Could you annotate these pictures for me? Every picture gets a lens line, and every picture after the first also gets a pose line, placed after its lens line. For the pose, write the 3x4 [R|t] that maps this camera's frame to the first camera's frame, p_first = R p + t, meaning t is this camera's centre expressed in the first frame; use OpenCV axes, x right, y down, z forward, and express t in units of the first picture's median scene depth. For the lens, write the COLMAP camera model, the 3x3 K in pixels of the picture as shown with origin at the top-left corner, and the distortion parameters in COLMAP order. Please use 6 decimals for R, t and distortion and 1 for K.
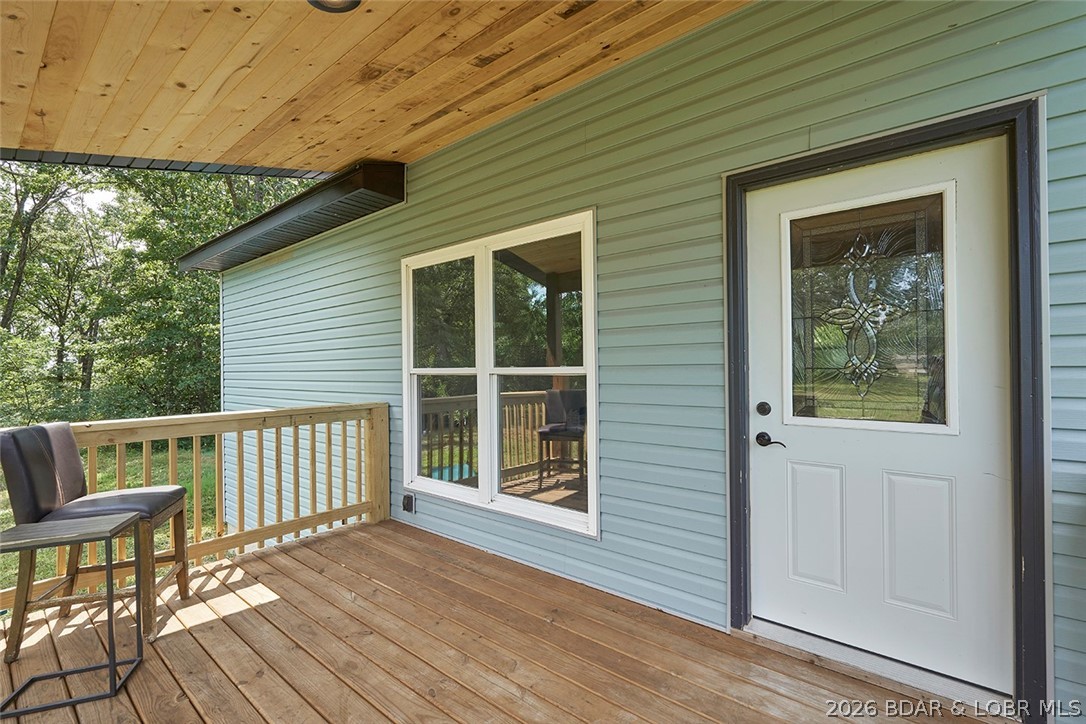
lens RADIAL K [[479.8, 0, 543.5], [0, 479.8, 366.7], [0, 0, 1]] dist [-0.002708, 0.000181]
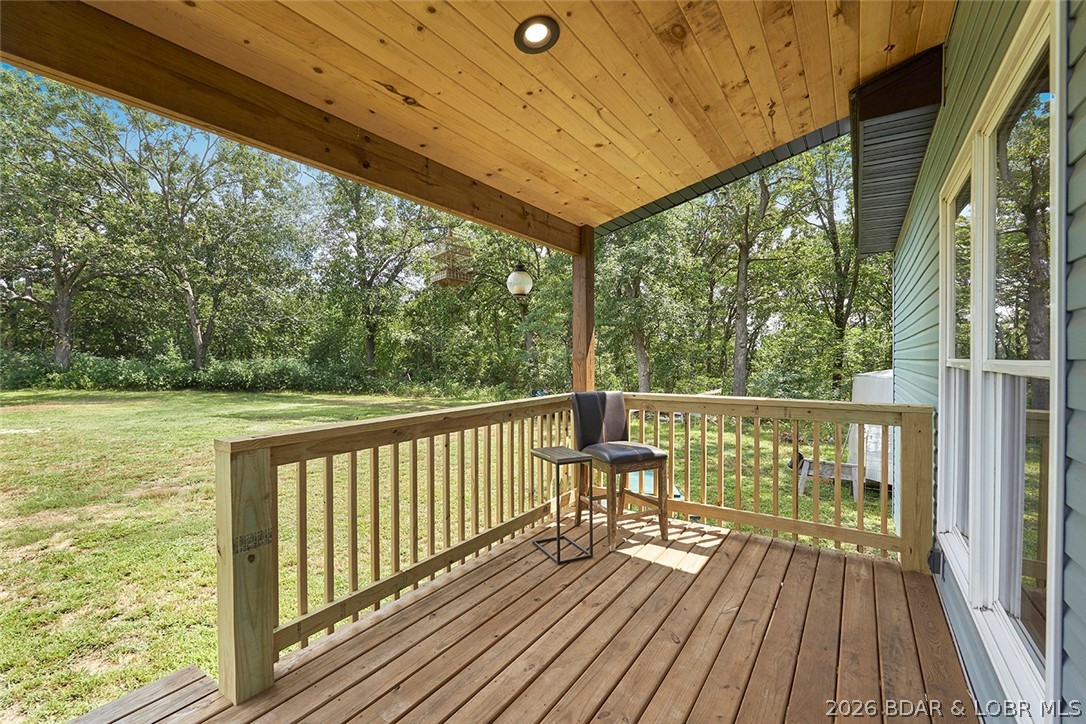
lens RADIAL K [[479.8, 0, 539.8], [0, 479.8, 360.9], [0, 0, 1]] dist [-0.002708, 0.000181]
pose [[0.092125, 0.019689, -0.995553, 0.459461], [-0.000301, 0.999805, 0.019745, -0.007834], [0.995747, -0.001519, 0.092113, 0.559896]]
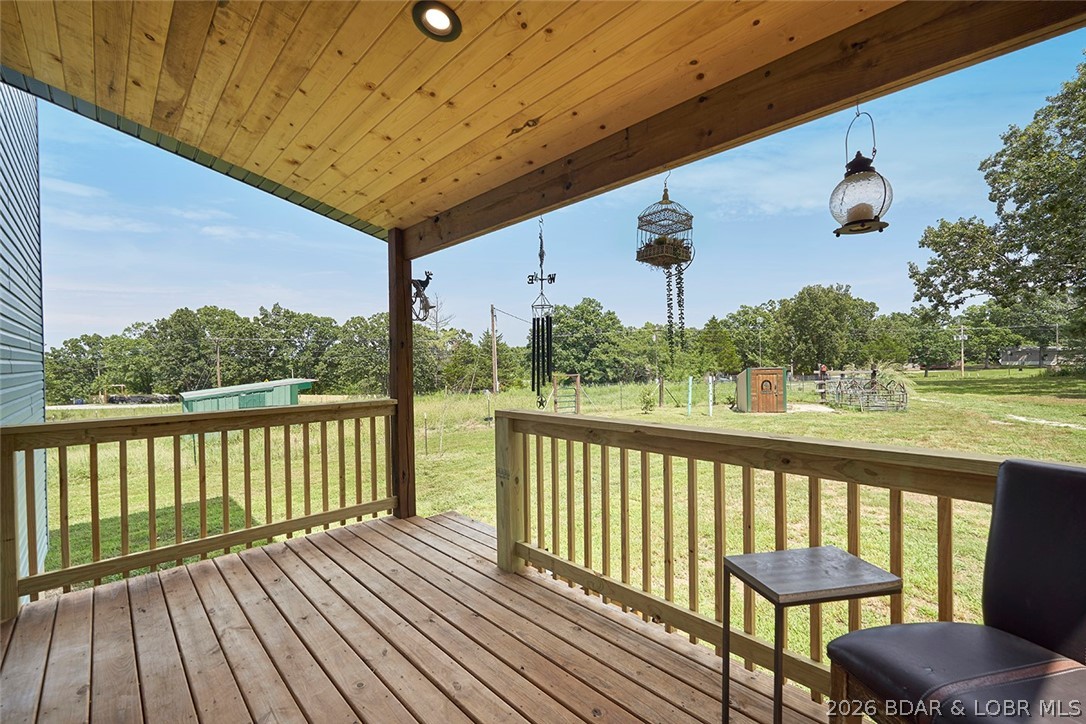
lens RADIAL K [[479.8, 0, 545.6], [0, 479.8, 362.9], [0, 0, 1]] dist [-0.002708, 0.000181]
pose [[-0.991269, 0.020285, 0.130282, -0.487052], [0.019825, 0.999792, -0.004830, 0.017236], [-0.130353, -0.002205, -0.991465, 1.277765]]
